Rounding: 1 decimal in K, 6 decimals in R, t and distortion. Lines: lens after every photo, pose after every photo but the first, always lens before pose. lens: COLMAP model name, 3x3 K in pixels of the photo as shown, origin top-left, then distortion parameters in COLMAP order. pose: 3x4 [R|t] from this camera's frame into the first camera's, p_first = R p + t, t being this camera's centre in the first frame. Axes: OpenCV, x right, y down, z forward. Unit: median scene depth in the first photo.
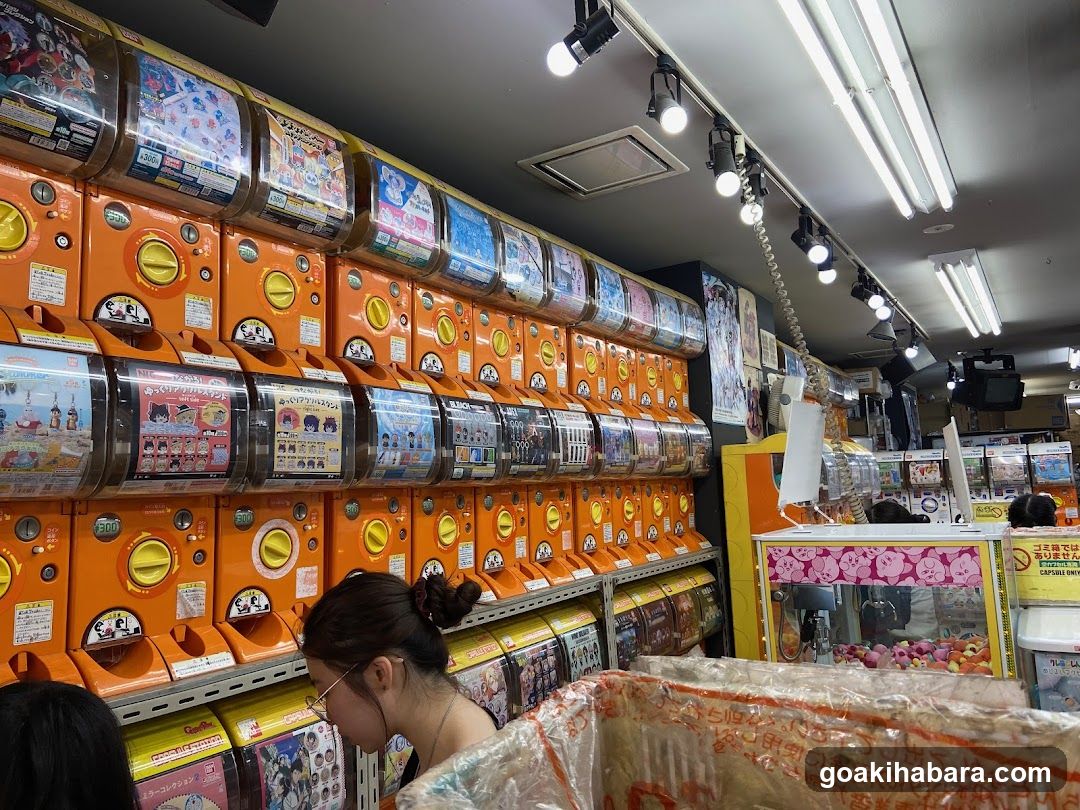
lens RADIAL K [[812.8, 0, 540.0], [0, 812.8, 405.0], [0, 0, 1]] dist [0.012067, 0.000377]
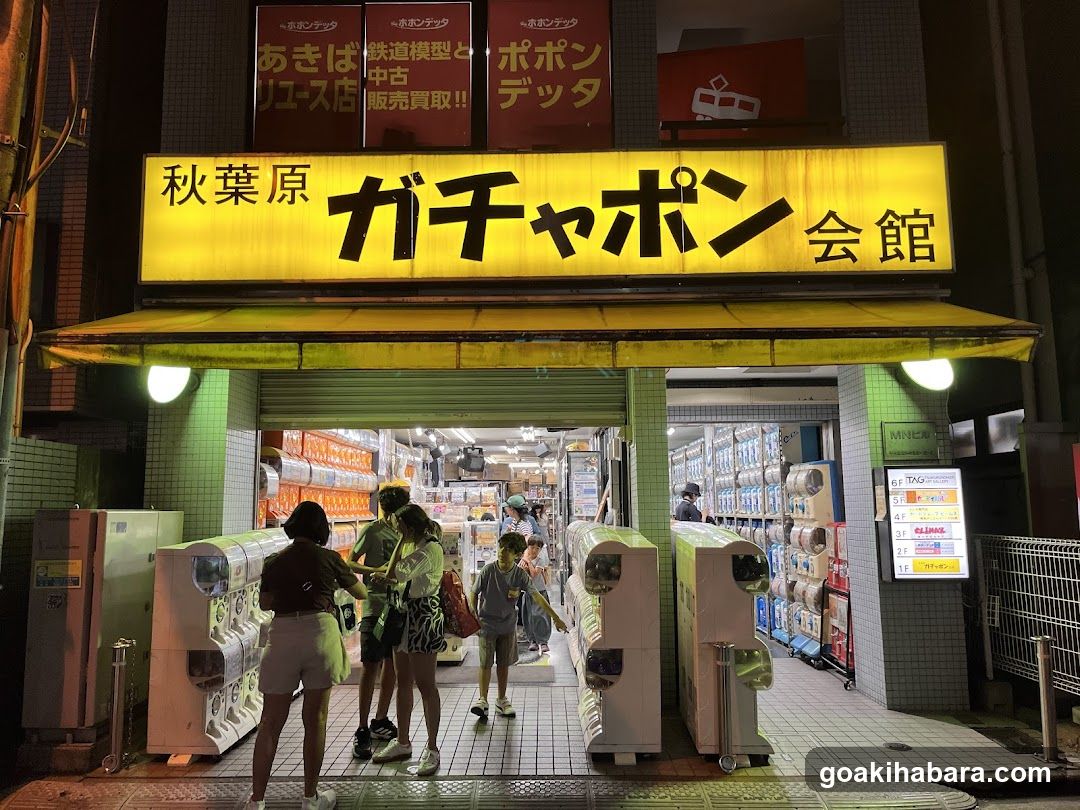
lens RADIAL K [[812.8, 0, 540.0], [0, 812.8, 405.0], [0, 0, 1]] dist [0.012067, 0.000377]
pose [[0.852766, 0.100850, 0.512464, -0.792104], [-0.081145, 0.994849, -0.060753, -0.093461], [-0.515951, 0.010224, 0.856557, -1.768539]]
